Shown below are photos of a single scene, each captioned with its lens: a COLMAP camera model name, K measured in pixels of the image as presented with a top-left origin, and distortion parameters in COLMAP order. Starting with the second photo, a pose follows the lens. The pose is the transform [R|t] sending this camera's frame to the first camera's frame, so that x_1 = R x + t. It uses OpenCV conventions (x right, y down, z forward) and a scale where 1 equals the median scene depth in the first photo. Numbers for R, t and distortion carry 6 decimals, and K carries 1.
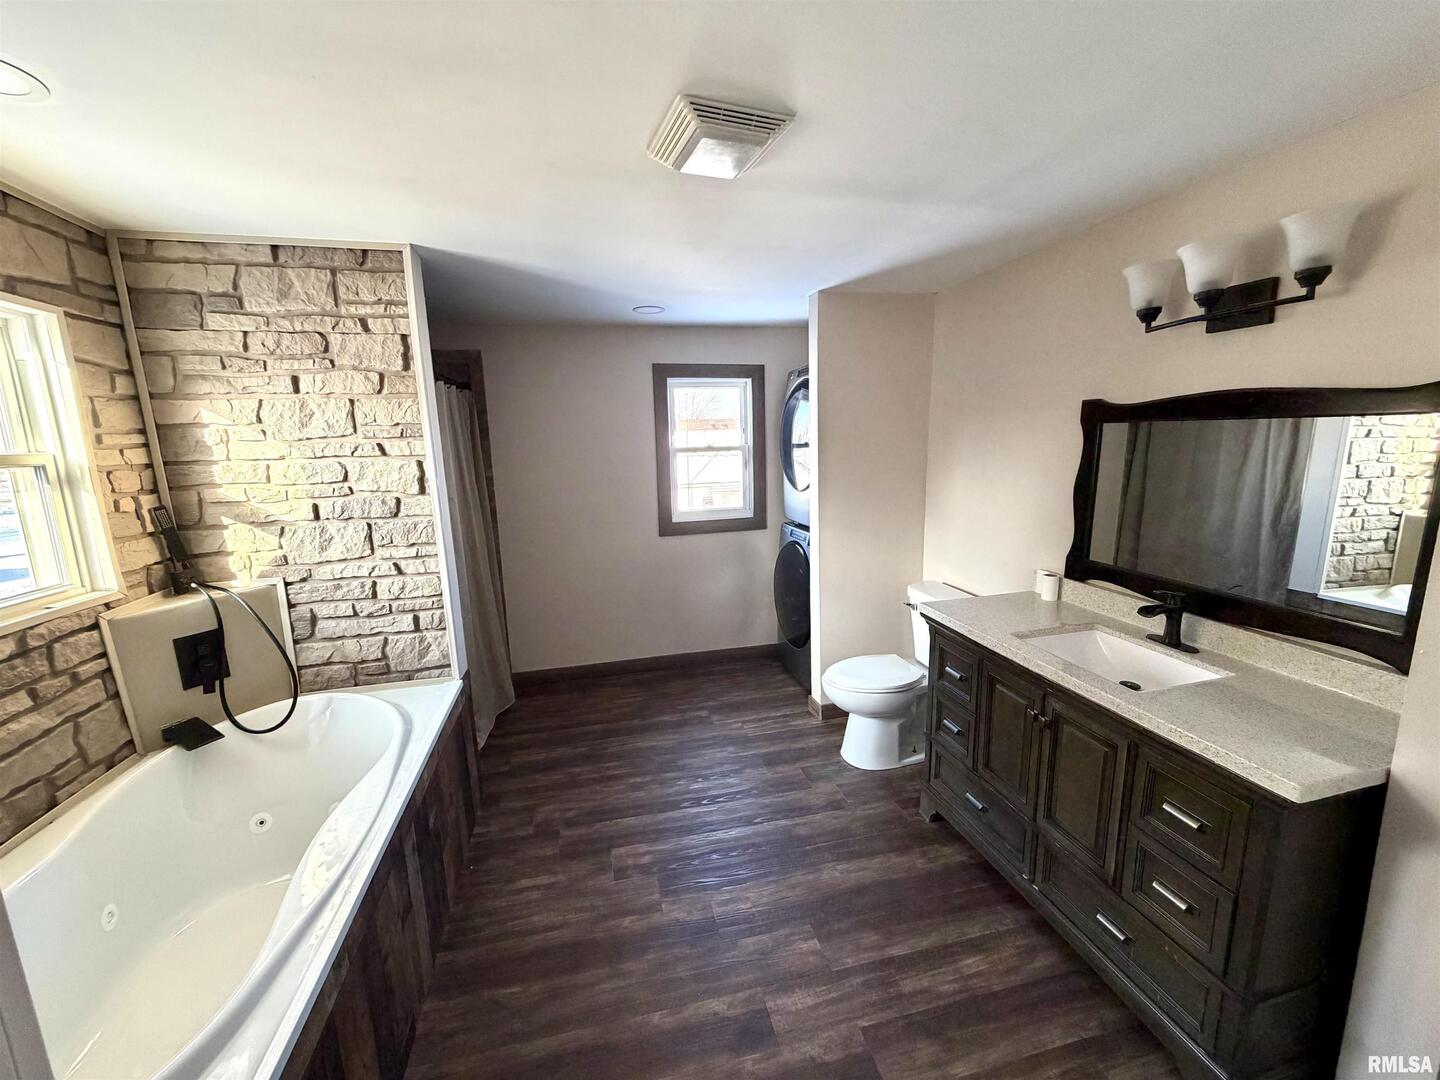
lens RADIAL K [[578.8, 0, 714.4], [0, 578.8, 544.9], [0, 0, 1]] dist [-0.001490, -0.000063]
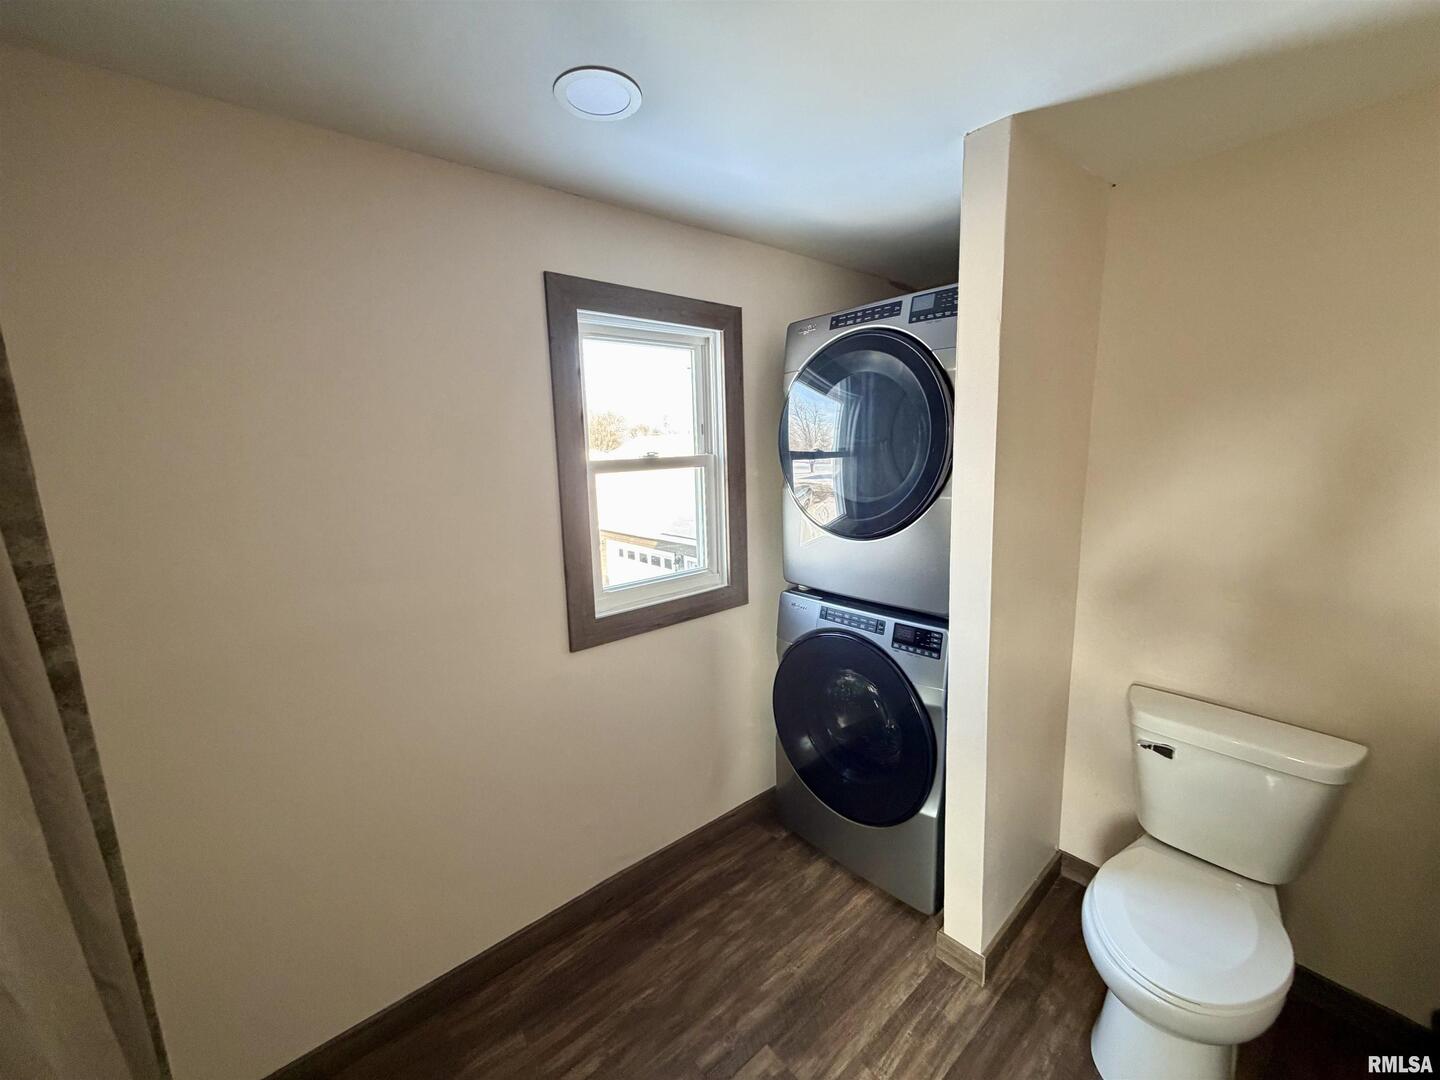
lens RADIAL K [[588.1, 0, 716.4], [0, 588.1, 533.1], [0, 0, 1]] dist [0.012434, 0.000034]
pose [[0.888635, -0.069296, 0.453349, -0.201025], [0.086141, 0.996145, -0.016585, -0.091322], [-0.450452, 0.053790, 0.891179, 0.522680]]
